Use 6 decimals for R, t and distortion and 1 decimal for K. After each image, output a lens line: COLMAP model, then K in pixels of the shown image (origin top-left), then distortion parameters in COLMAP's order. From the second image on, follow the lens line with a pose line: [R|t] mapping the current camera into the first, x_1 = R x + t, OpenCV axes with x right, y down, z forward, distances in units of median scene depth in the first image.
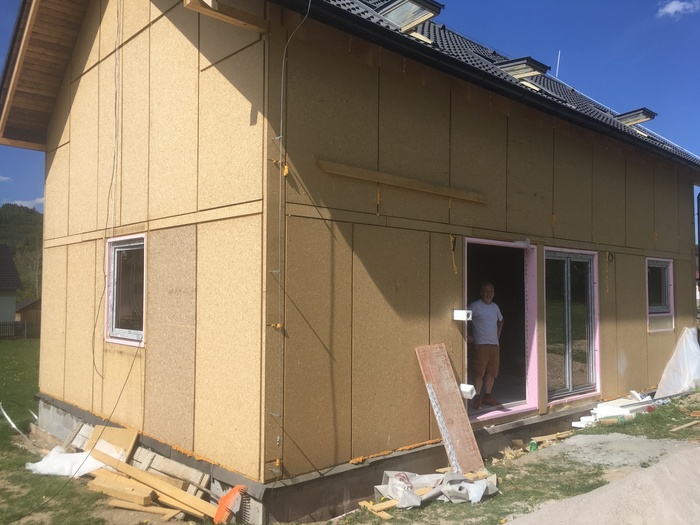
lens RADIAL K [[579.0, 0, 350.0], [0, 579.0, 262.5], [0, 0, 1]] dist [0.084622, -0.113387]
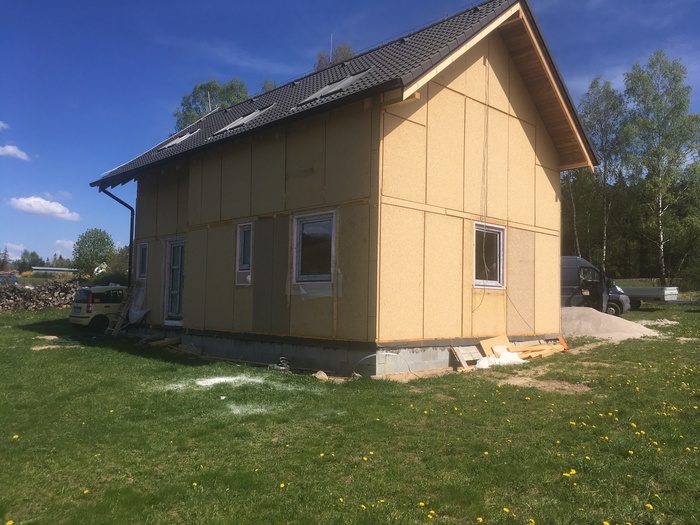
lens RADIAL K [[579.0, 0, 350.0], [0, 579.0, 262.5], [0, 0, 1]] dist [0.084622, -0.113387]
pose [[-0.012509, 0.065139, 0.997798, -2.127343], [-0.064281, 0.995759, -0.065812, 0.209114], [-0.997853, -0.064963, -0.008269, 1.477268]]
